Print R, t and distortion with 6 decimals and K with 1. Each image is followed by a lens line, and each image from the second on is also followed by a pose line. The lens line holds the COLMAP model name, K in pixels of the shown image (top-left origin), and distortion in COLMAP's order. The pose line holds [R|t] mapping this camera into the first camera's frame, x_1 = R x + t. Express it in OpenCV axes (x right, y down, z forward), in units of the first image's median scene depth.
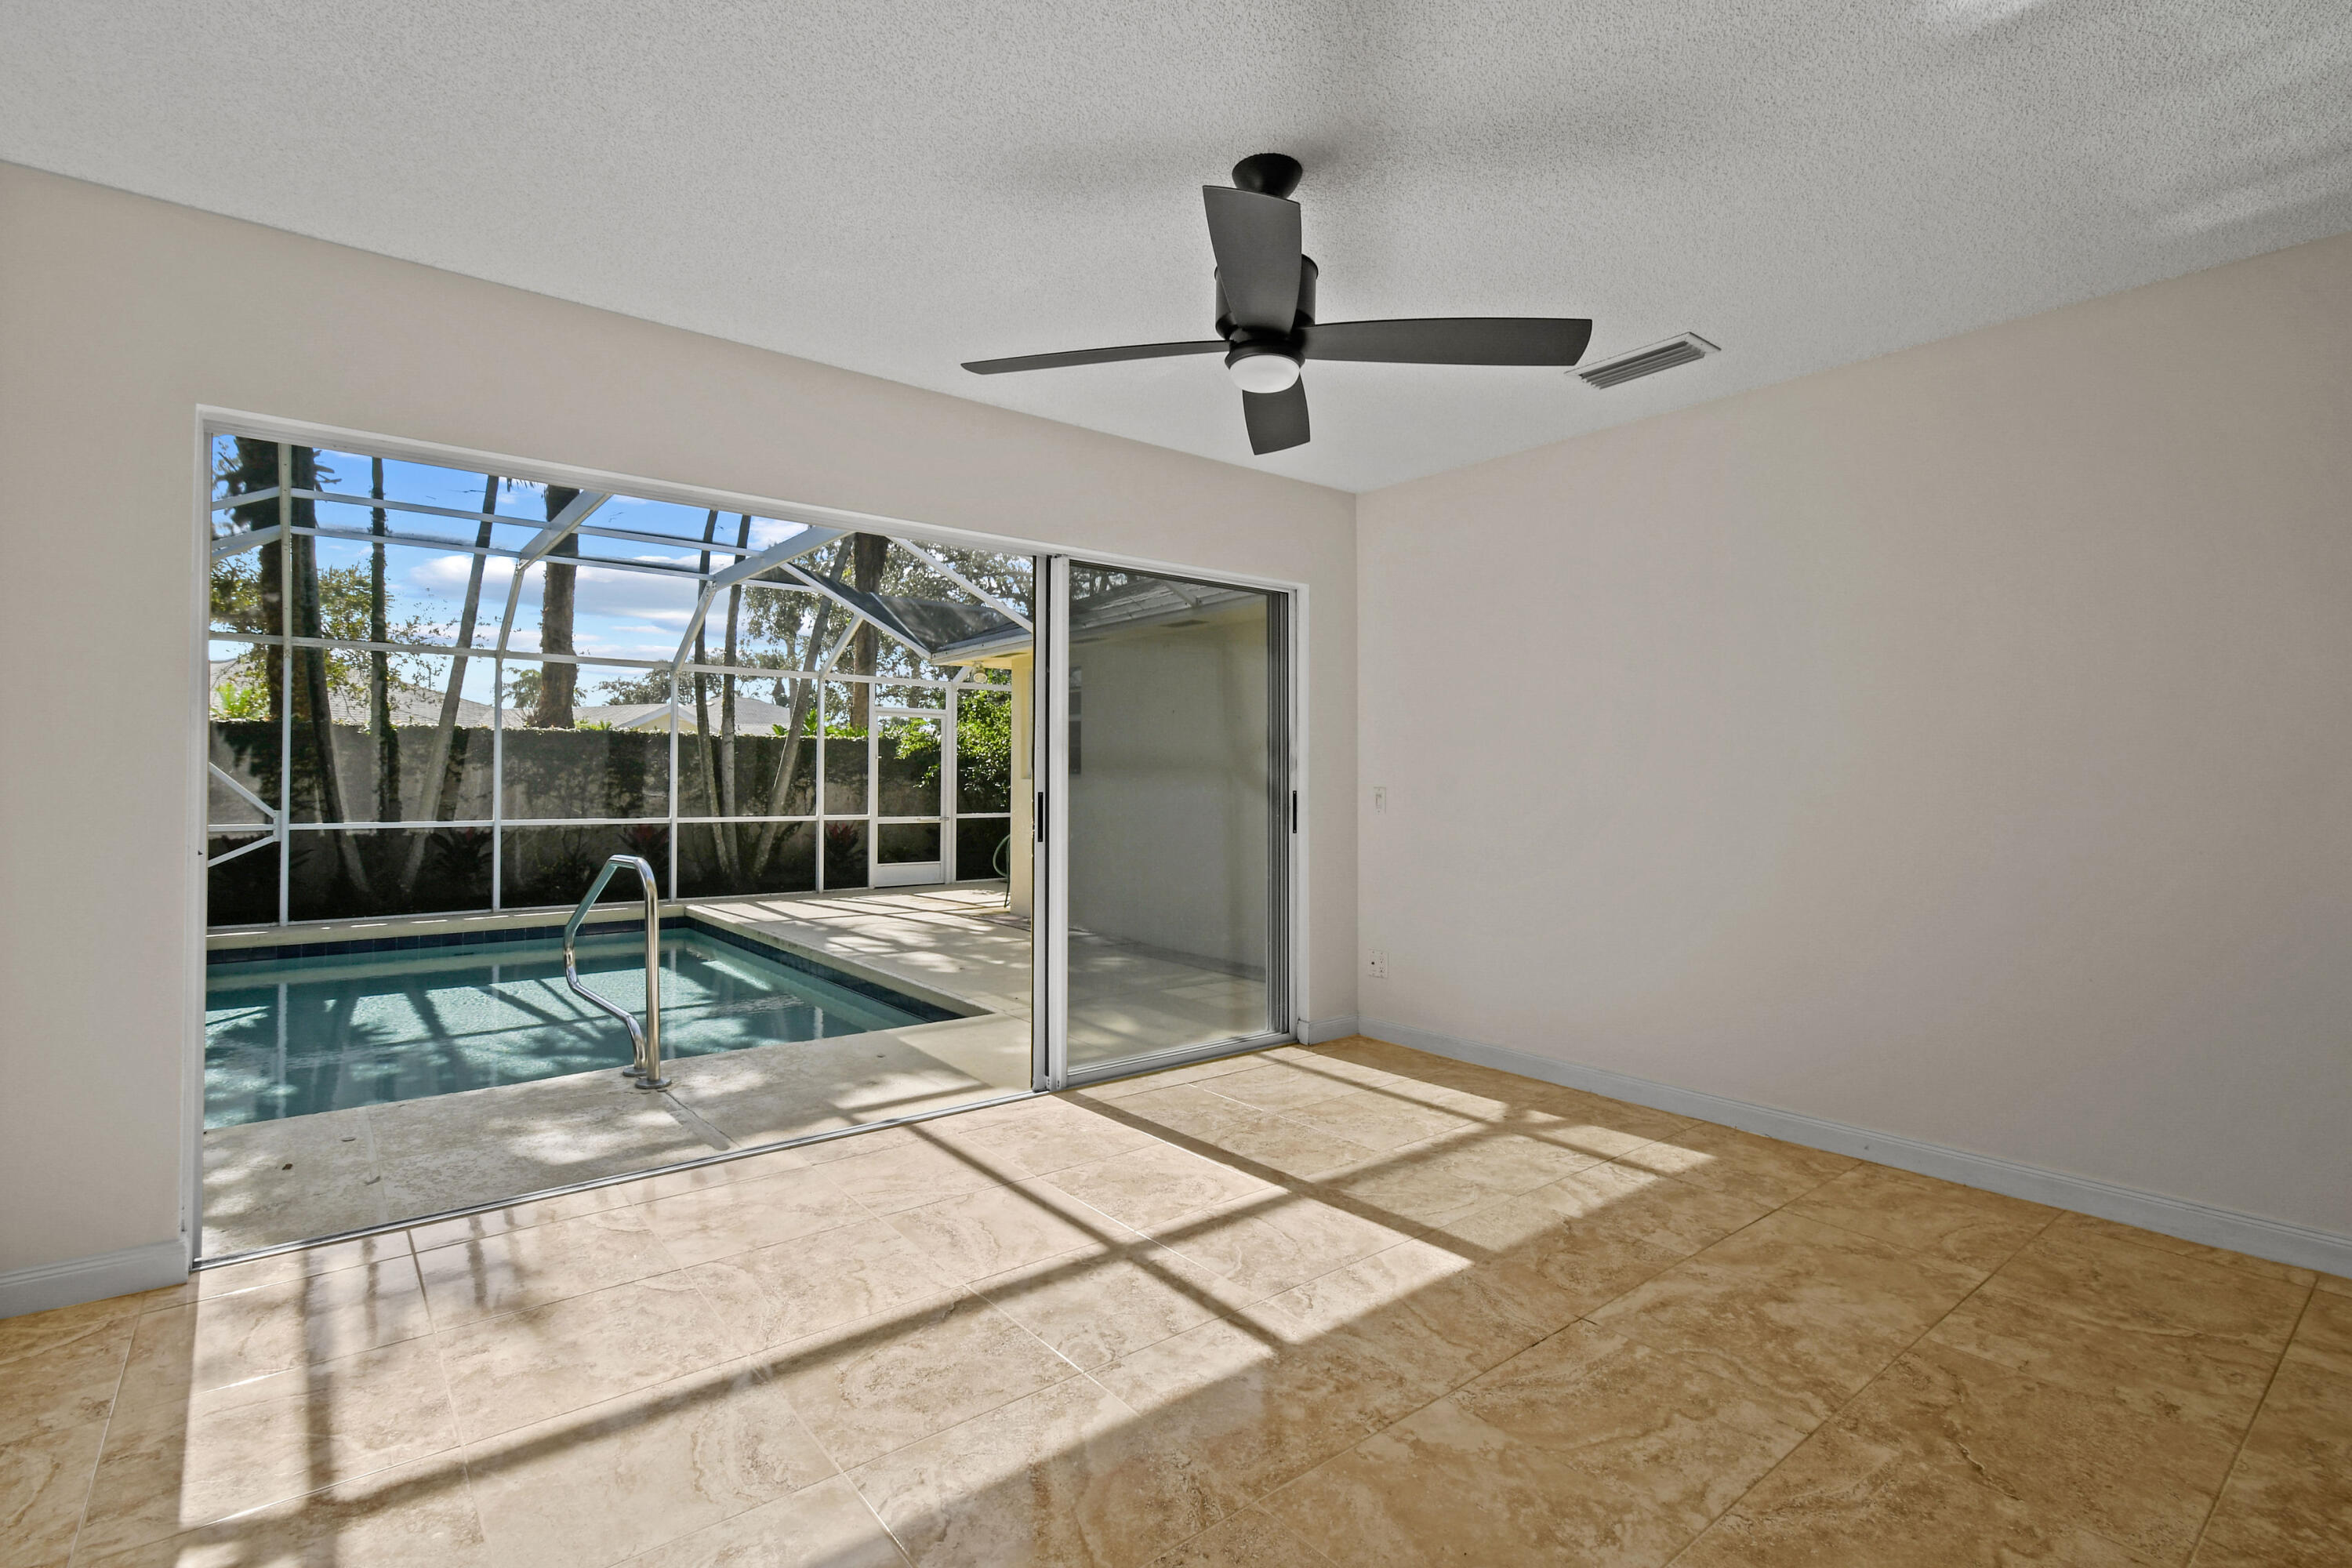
lens RADIAL K [[1054.5, 0, 1169.0], [0, 1054.5, 790.2], [0, 0, 1]] dist [0.009519, -0.005062]
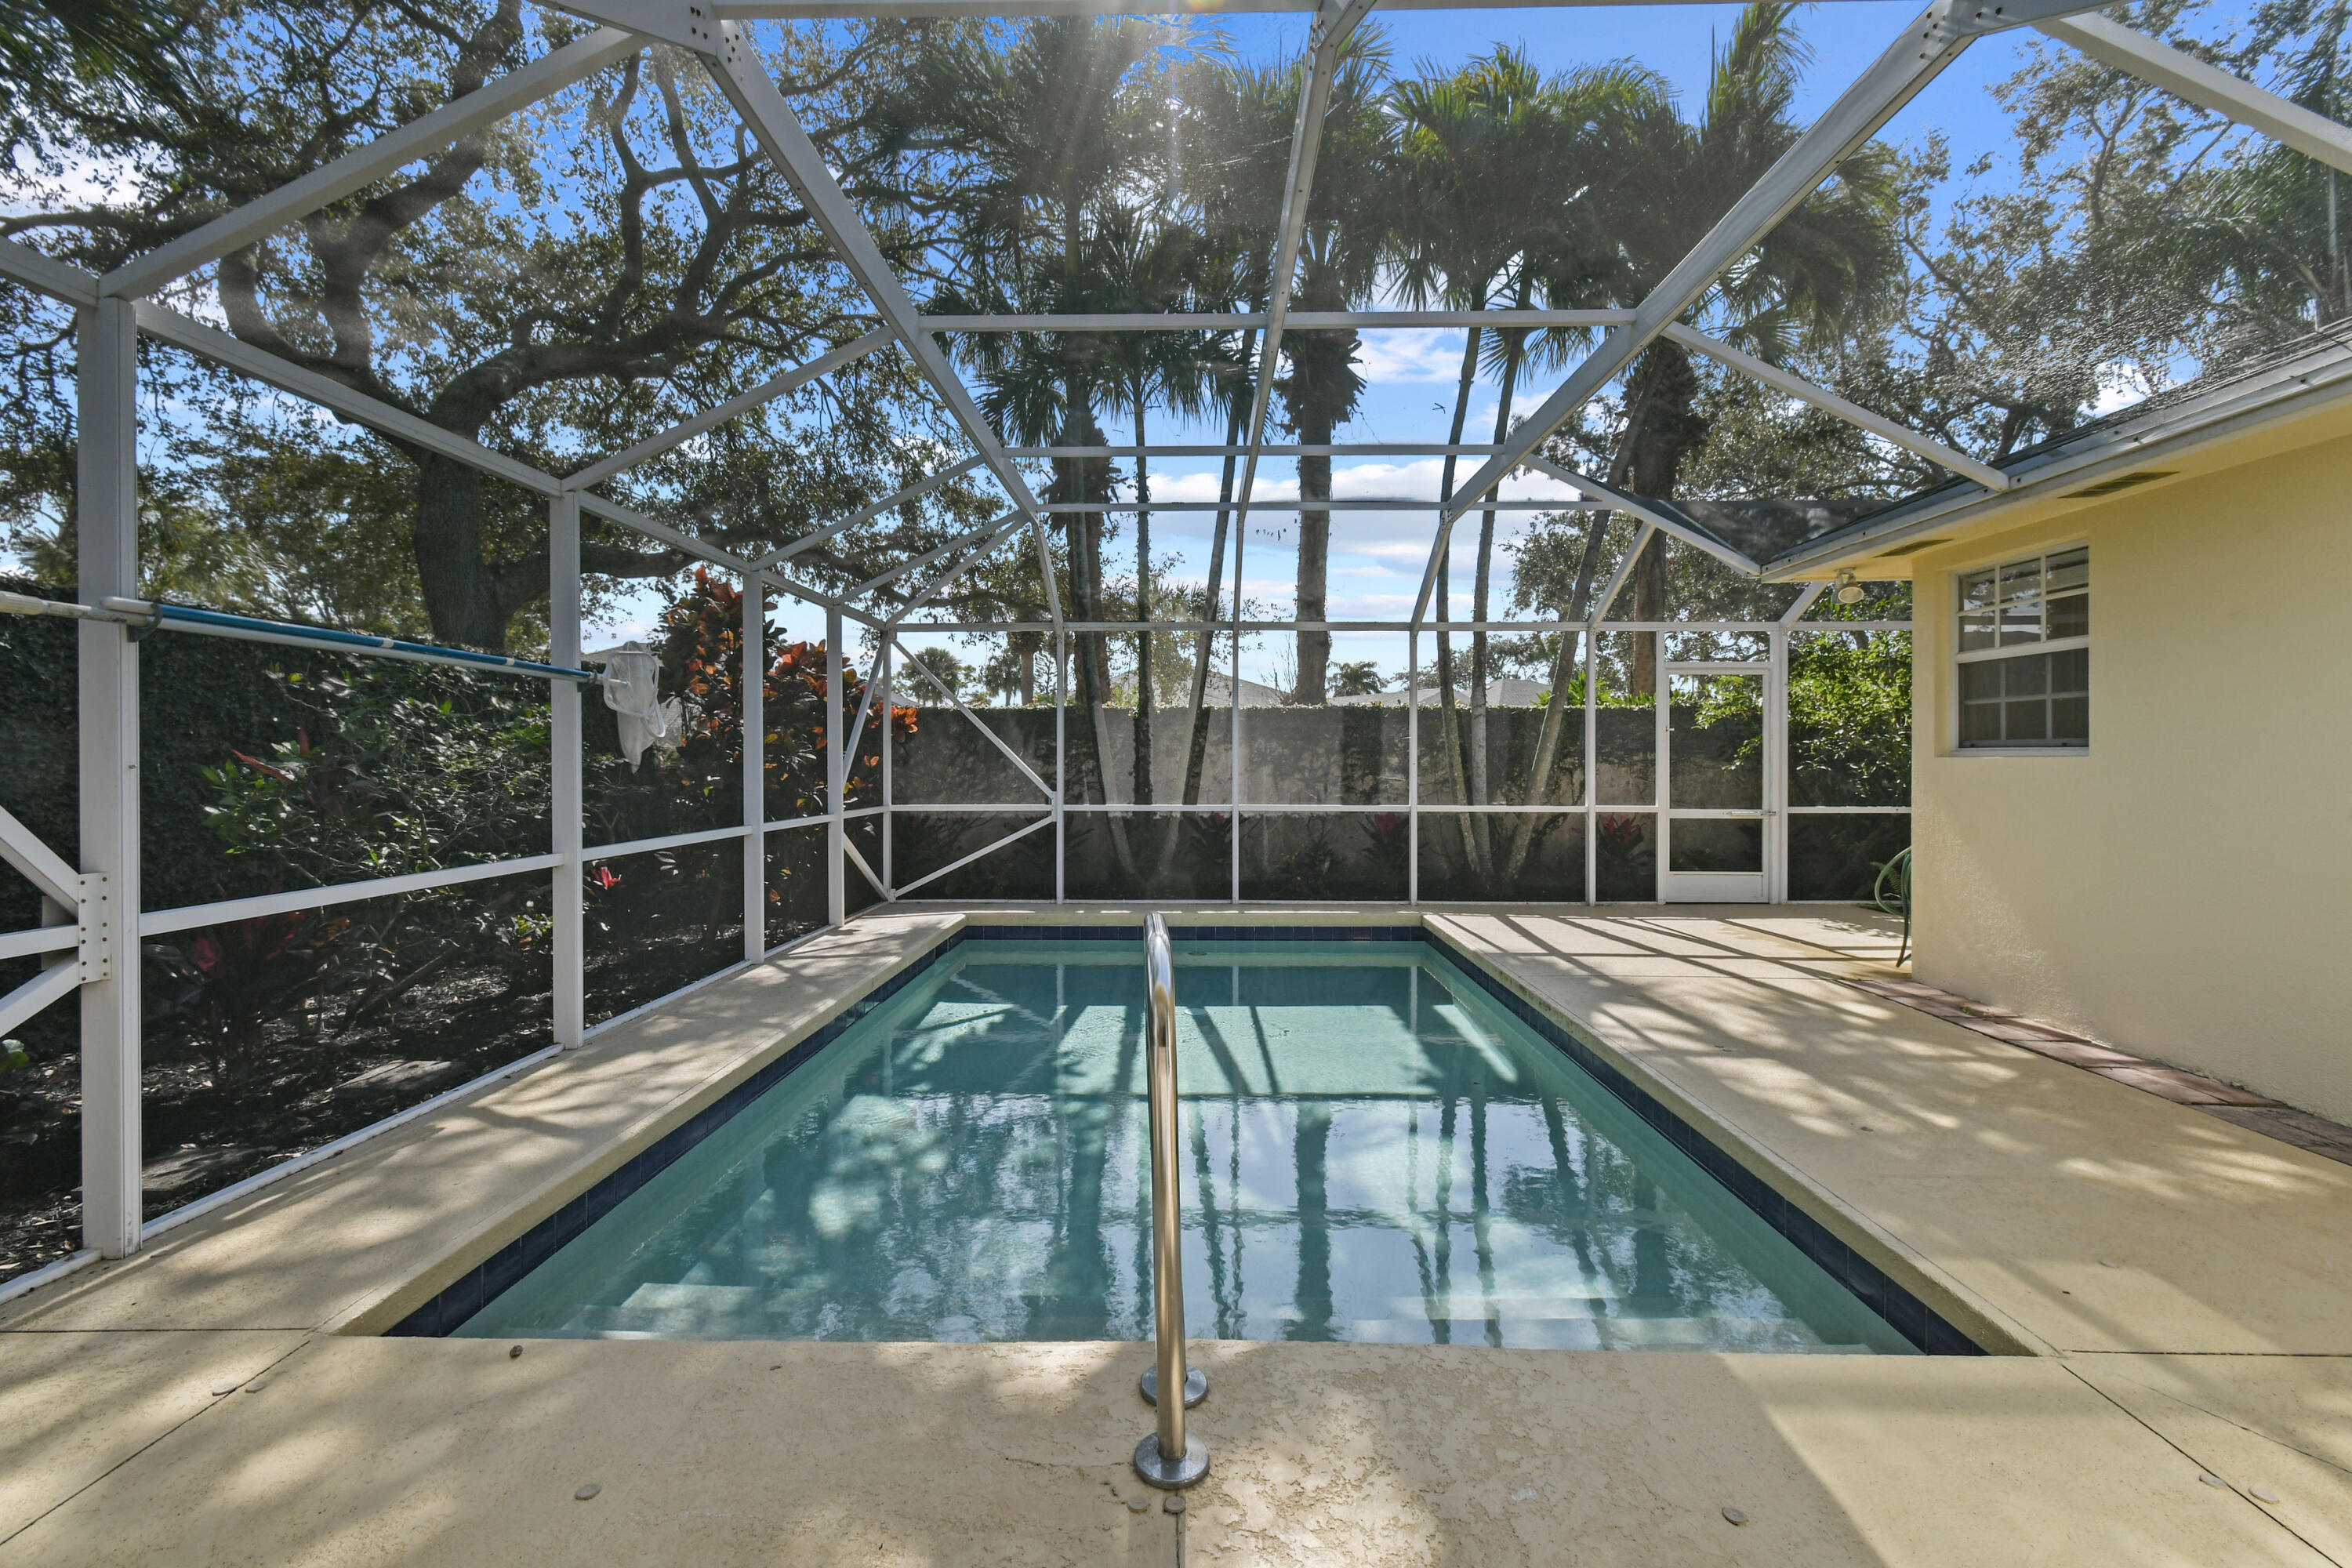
lens RADIAL K [[1054.5, 0, 1195.2], [0, 1054.5, 776.9], [0, 0, 1]] dist [0.009519, -0.005062]
pose [[0.776773, 0.004767, -0.629763, -0.072221], [-0.001765, 0.999984, 0.005391, -0.000813], [0.629779, -0.003076, 0.776769, 0.228200]]
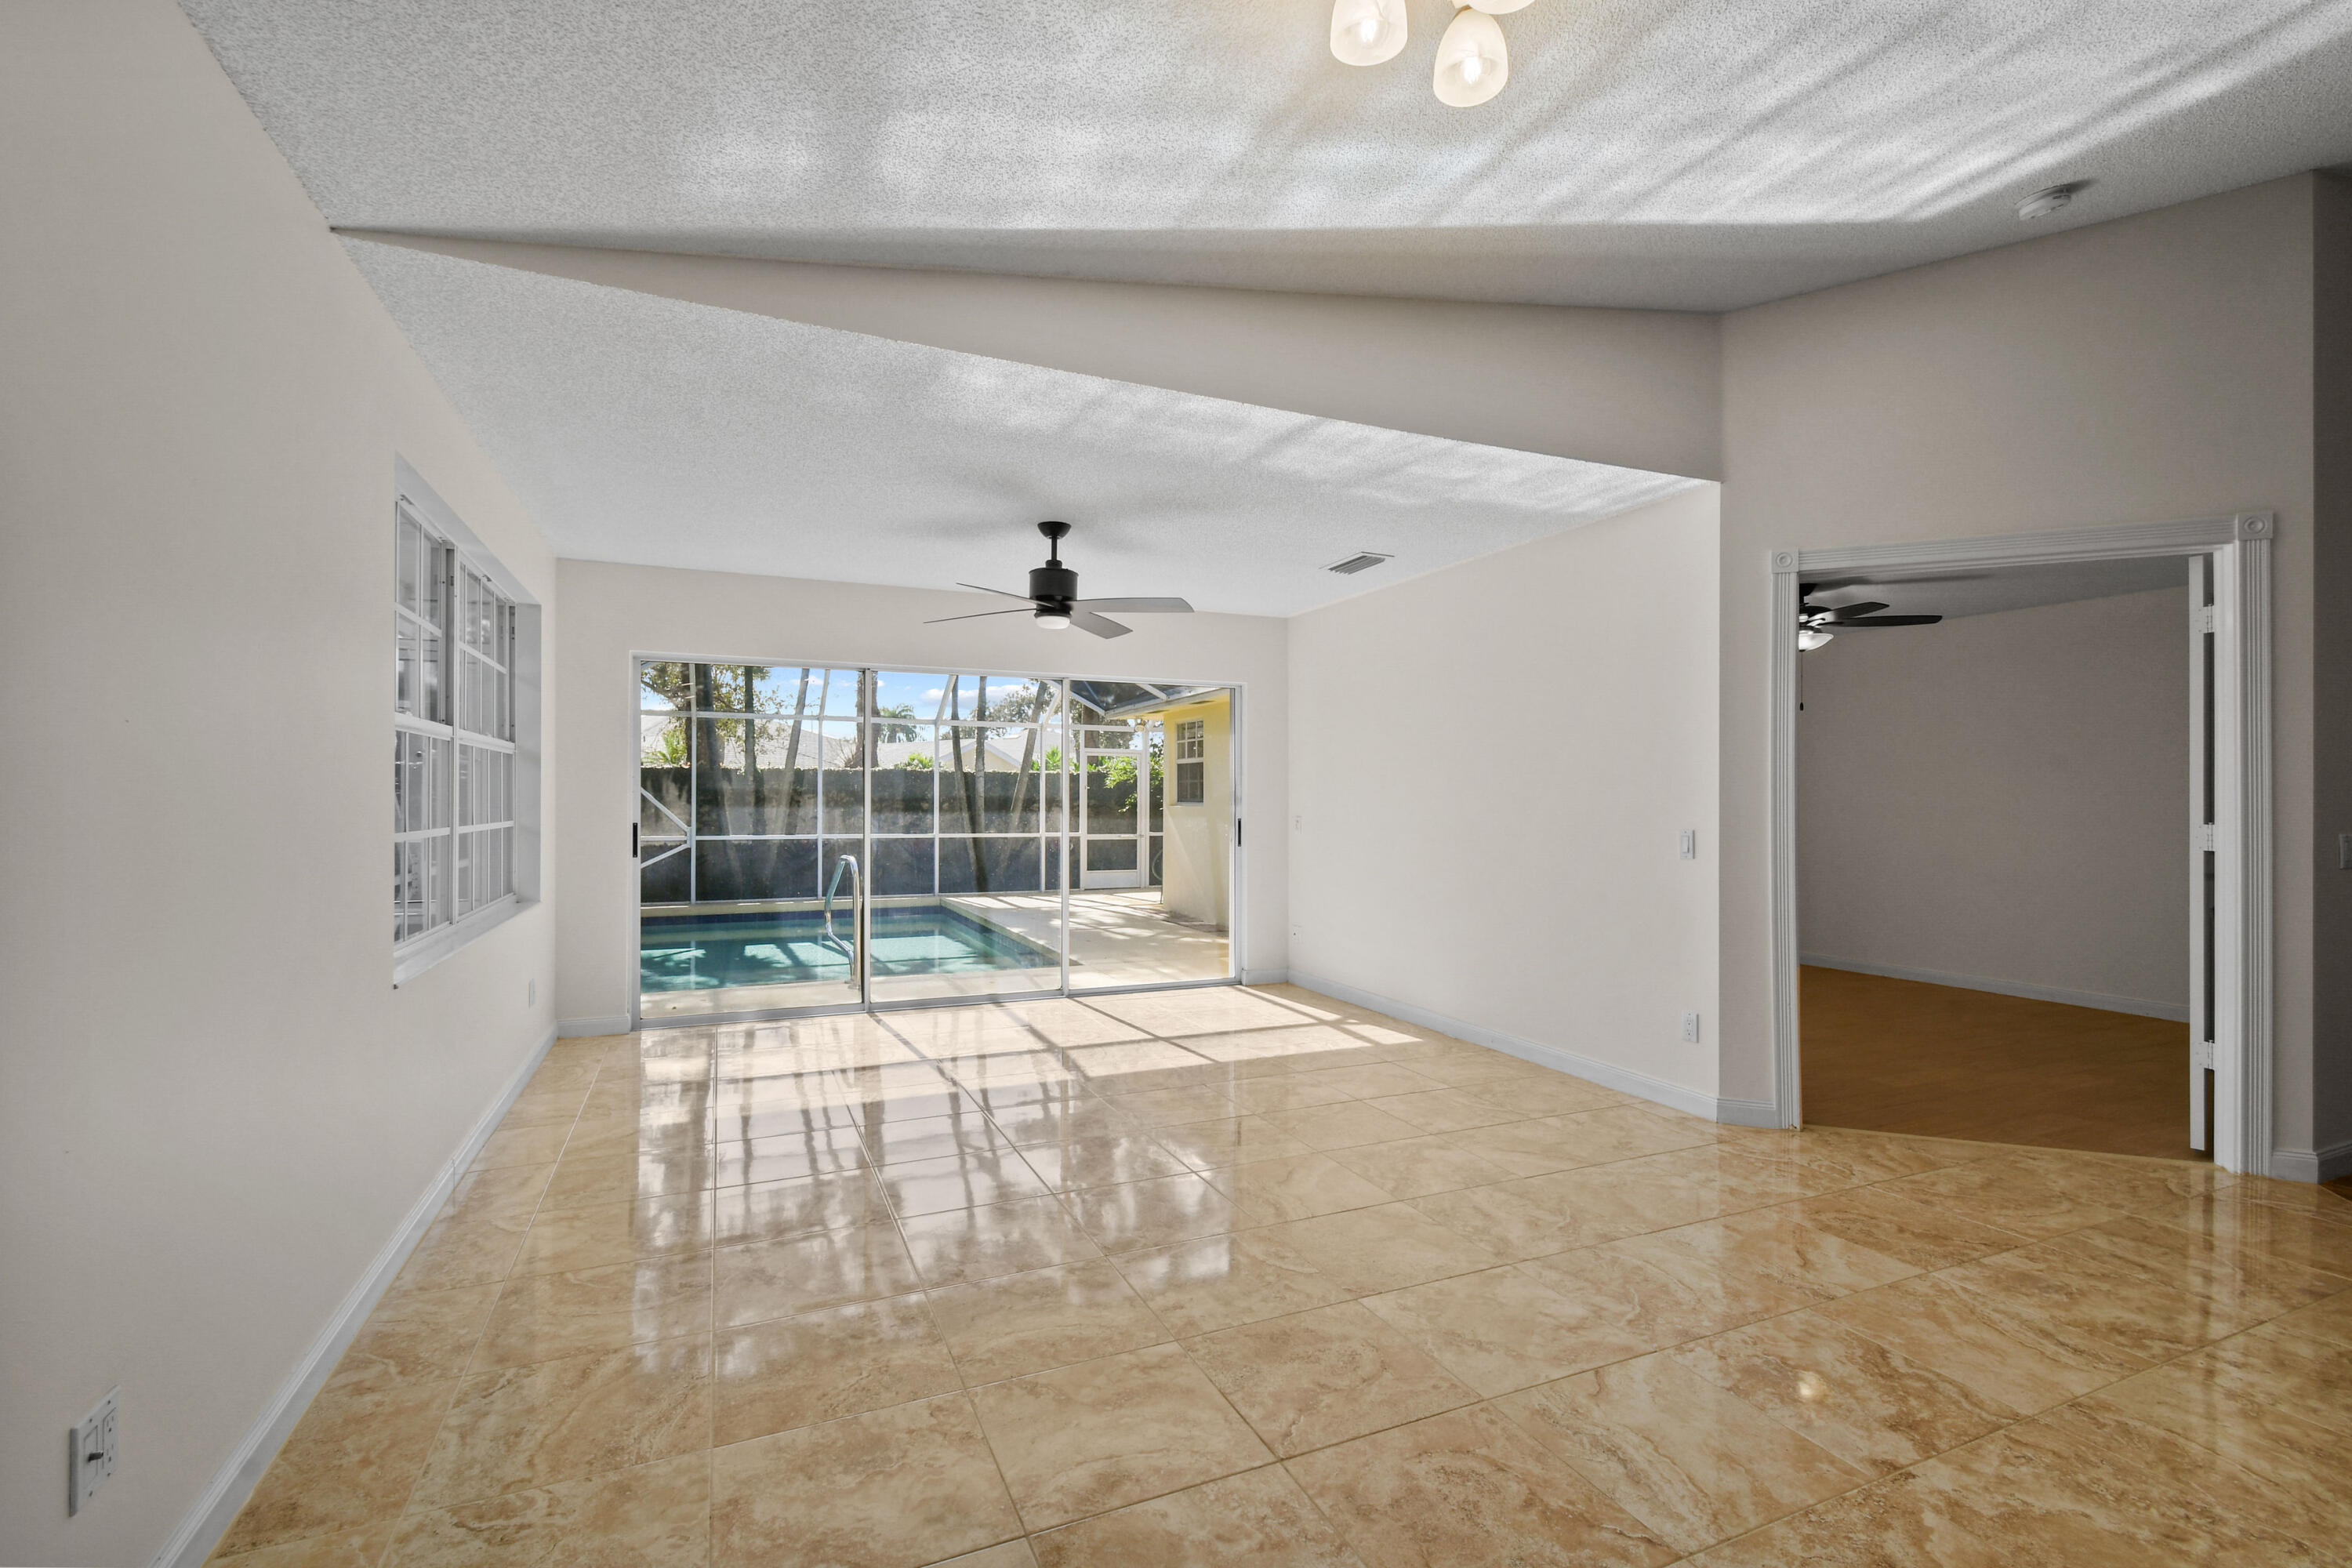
lens RADIAL K [[1054.5, 0, 1187.4], [0, 1054.5, 805.0], [0, 0, 1]] dist [0.009519, -0.005062]
pose [[0.966362, -0.001056, -0.257185, 0.182249], [-0.000271, 0.999987, -0.005124, -0.003673], [0.257187, 0.005021, 0.966349, -0.216026]]
